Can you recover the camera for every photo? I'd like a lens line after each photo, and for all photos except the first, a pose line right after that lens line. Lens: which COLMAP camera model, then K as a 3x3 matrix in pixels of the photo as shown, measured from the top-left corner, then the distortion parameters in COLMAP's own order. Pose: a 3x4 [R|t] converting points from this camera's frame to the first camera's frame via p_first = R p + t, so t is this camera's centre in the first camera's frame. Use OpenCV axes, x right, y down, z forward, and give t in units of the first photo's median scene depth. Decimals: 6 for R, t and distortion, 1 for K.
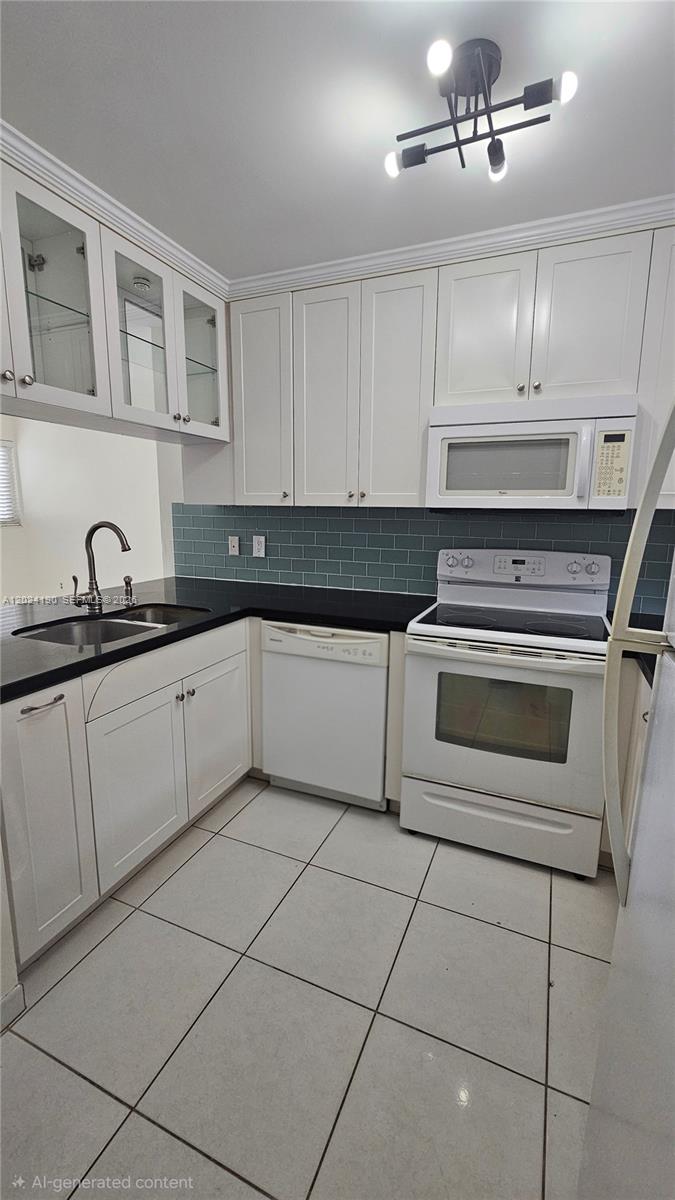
lens RADIAL K [[496.8, 0, 336.9], [0, 496.8, 596.7], [0, 0, 1]] dist [-0.000329, 0.000892]
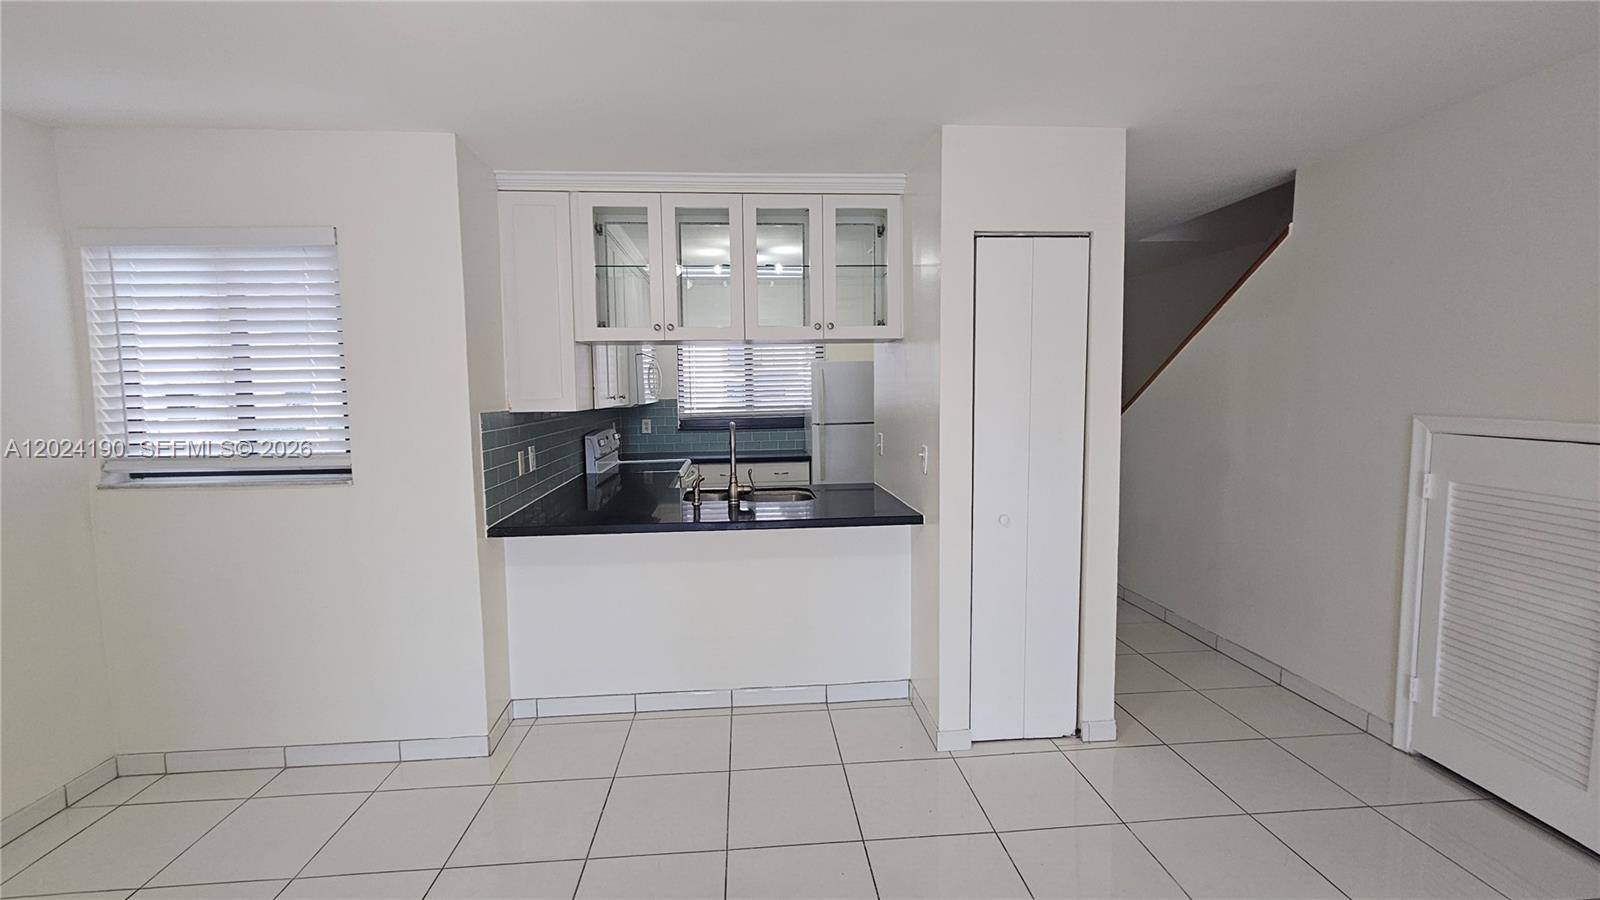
lens RADIAL K [[662.4, 0, 790.4], [0, 662.4, 441.6], [0, 0, 1]] dist [-0.000329, 0.000892]
pose [[-0.462369, -0.077606, 0.883285, -1.657032], [0.166033, 0.970965, 0.172222, -0.303308], [-0.871004, 0.226284, -0.436059, 1.316178]]
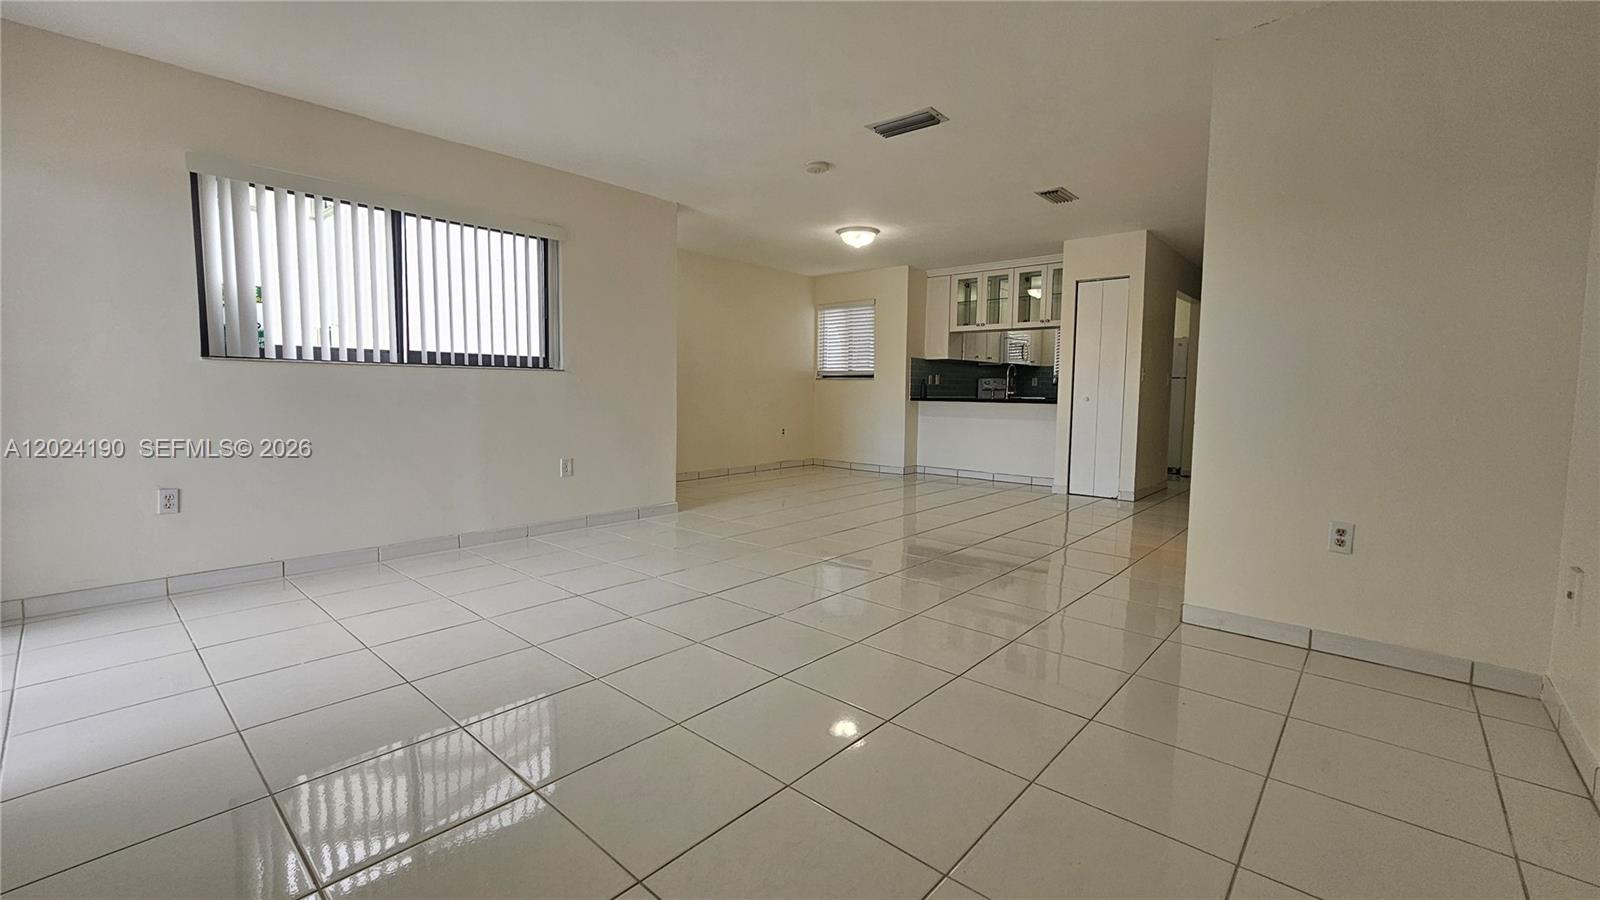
lens RADIAL K [[662.4, 0, 790.4], [0, 662.4, 441.6], [0, 0, 1]] dist [-0.000329, 0.000892]
pose [[0.322108, -0.084396, 0.942934, -3.711244], [0.160889, 0.986410, 0.033327, -0.040794], [-0.932931, 0.140973, 0.331309, 0.807313]]
